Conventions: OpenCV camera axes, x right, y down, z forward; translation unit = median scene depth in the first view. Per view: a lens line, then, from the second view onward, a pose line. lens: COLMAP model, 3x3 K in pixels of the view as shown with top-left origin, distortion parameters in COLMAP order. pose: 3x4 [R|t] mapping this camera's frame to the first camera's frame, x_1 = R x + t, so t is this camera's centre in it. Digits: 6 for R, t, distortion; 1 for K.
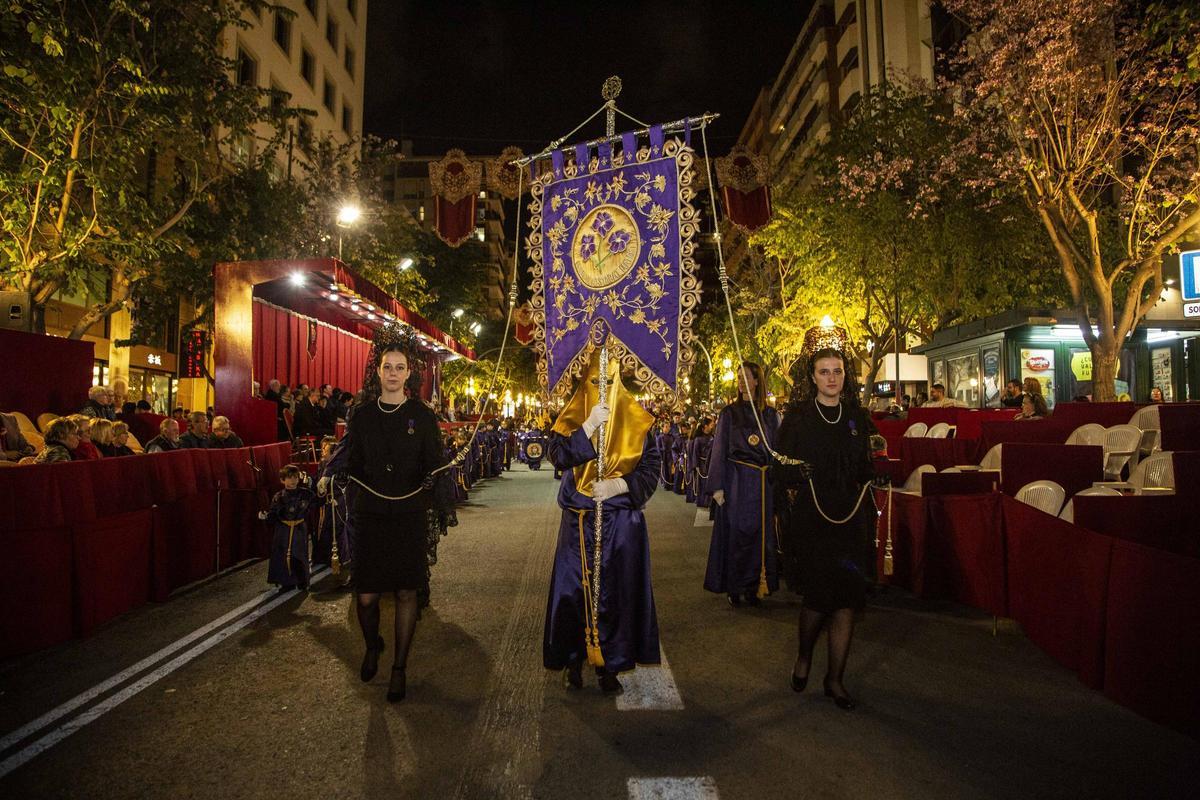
lens RADIAL K [[997.6, 0, 602.8], [0, 997.6, 385.9], [0, 0, 1]] dist [0.000061, 0.002359]
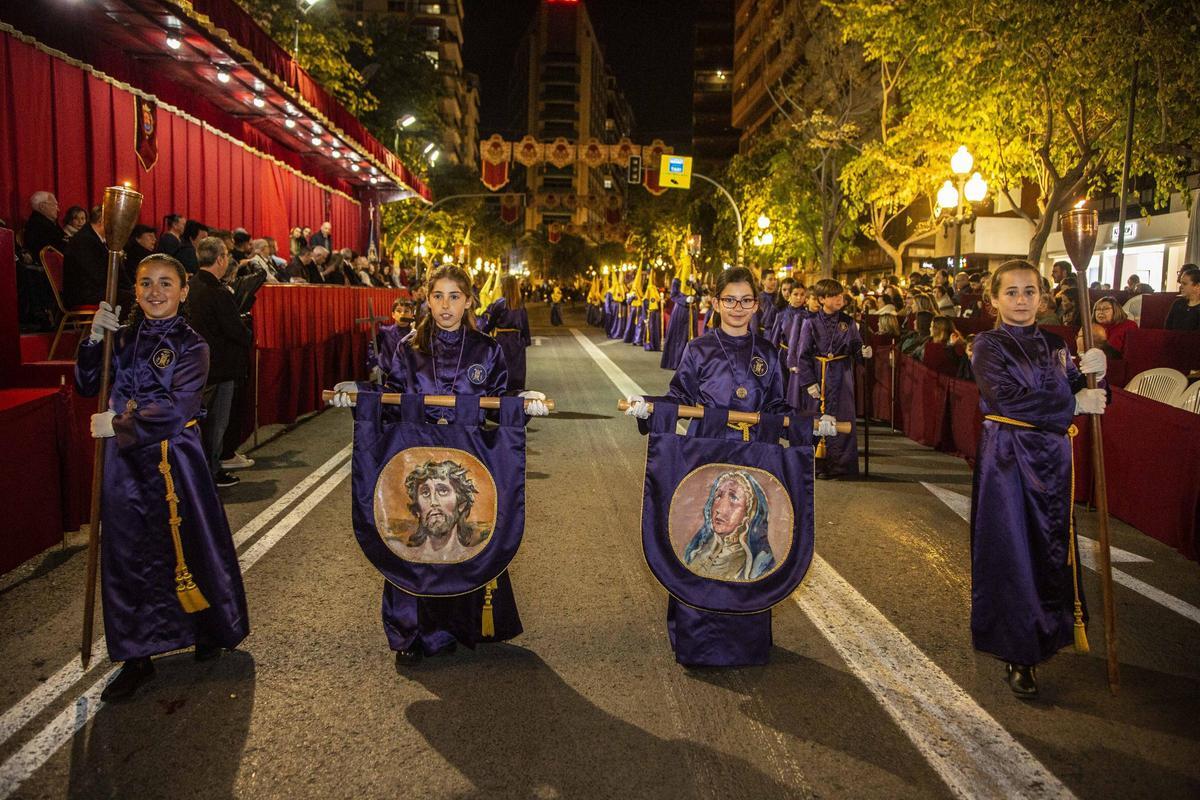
lens RADIAL K [[997.6, 0, 602.8], [0, 997.6, 385.9], [0, 0, 1]] dist [0.000061, 0.002359]
pose [[0.998154, 0.024432, 0.055594, -0.044176], [-0.031239, 0.991655, 0.125077, 0.011604], [-0.052074, -0.126583, 0.990588, 0.289544]]
